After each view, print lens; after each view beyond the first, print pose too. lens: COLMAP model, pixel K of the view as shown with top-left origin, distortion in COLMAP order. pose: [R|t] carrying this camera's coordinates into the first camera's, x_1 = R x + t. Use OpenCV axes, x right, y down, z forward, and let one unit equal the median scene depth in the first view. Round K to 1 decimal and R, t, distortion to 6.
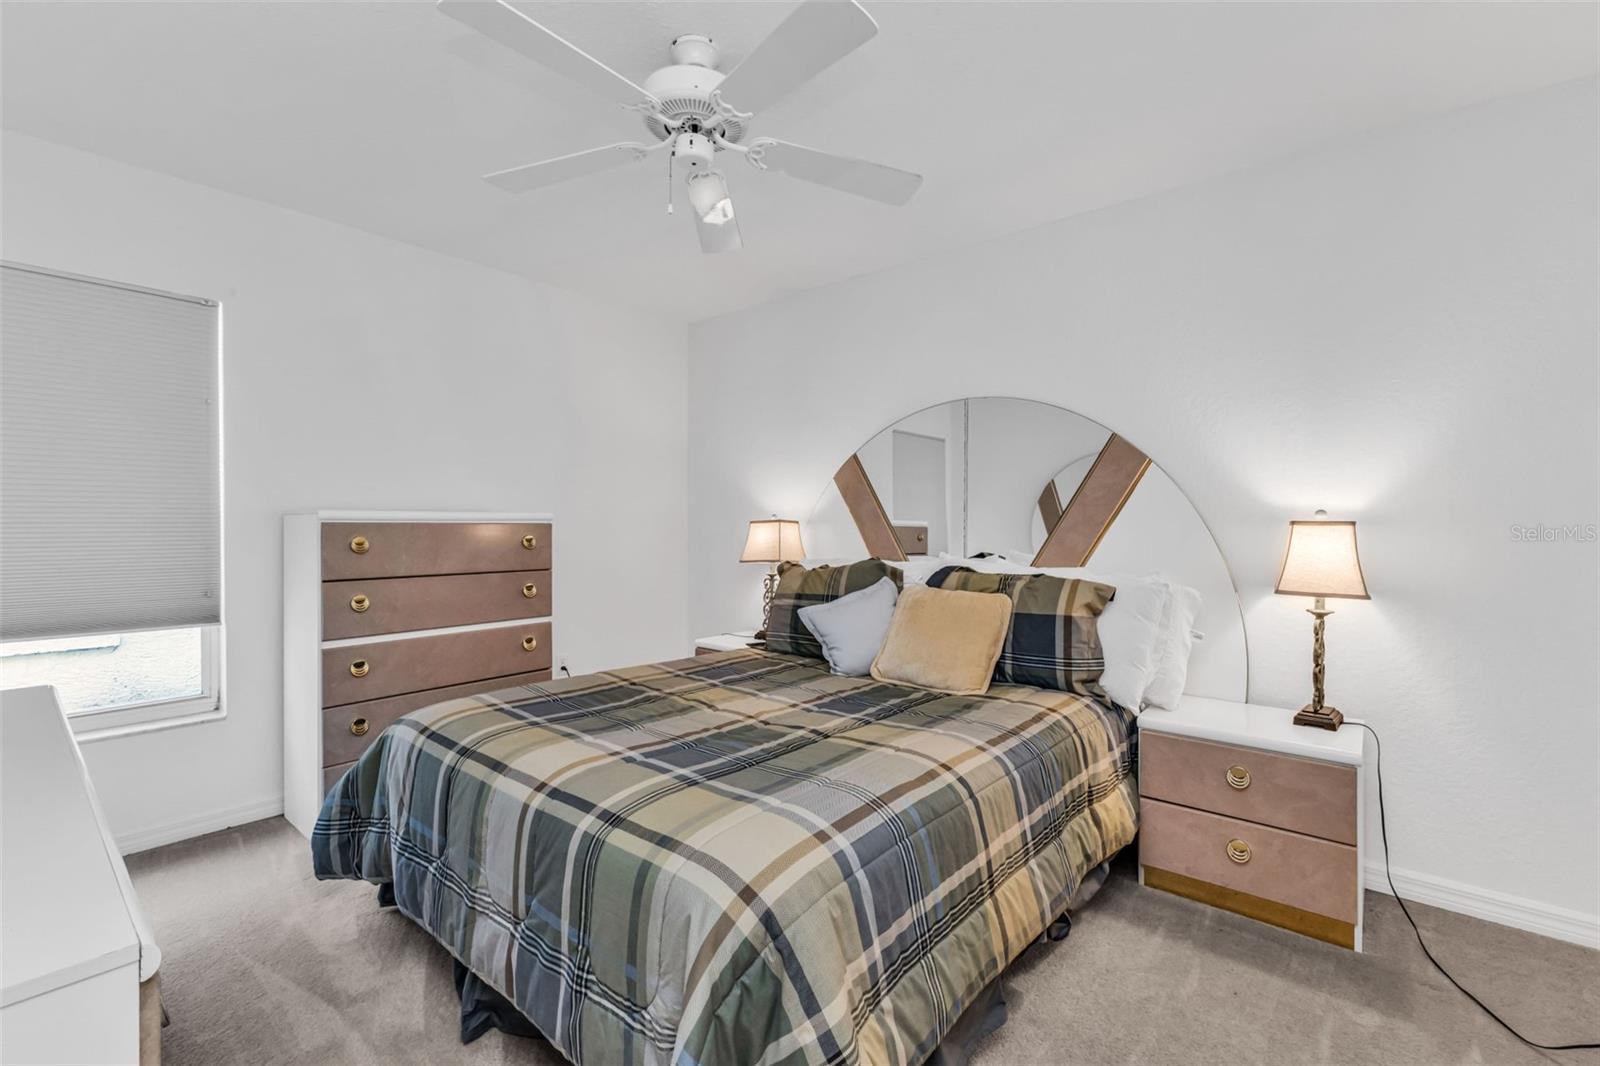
lens RADIAL K [[688.8, 0, 800.5], [0, 688.8, 526.9], [0, 0, 1]] dist [0.005022, 0.000372]
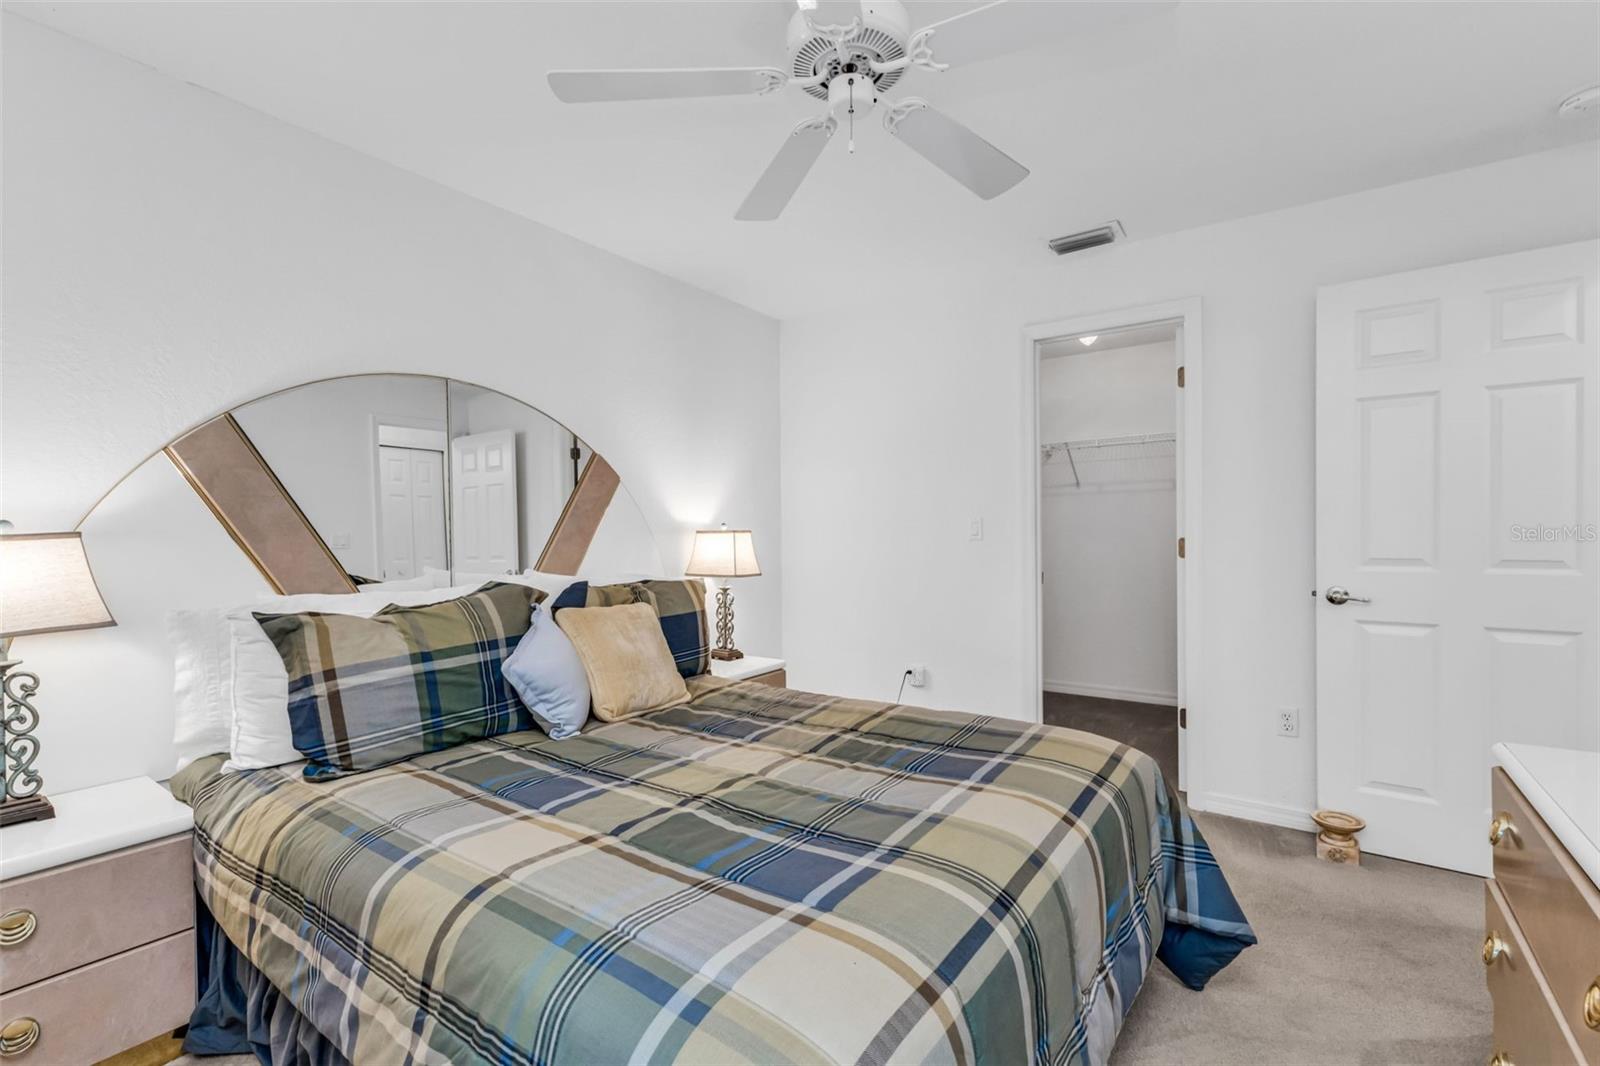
lens RADIAL K [[688.8, 0, 800.5], [0, 688.8, 526.9], [0, 0, 1]] dist [0.005022, 0.000372]
pose [[-0.069354, 0.002247, 0.997590, -0.876335], [0.014524, 0.999894, -0.001243, -0.012177], [-0.997486, 0.014402, -0.069379, 0.975656]]
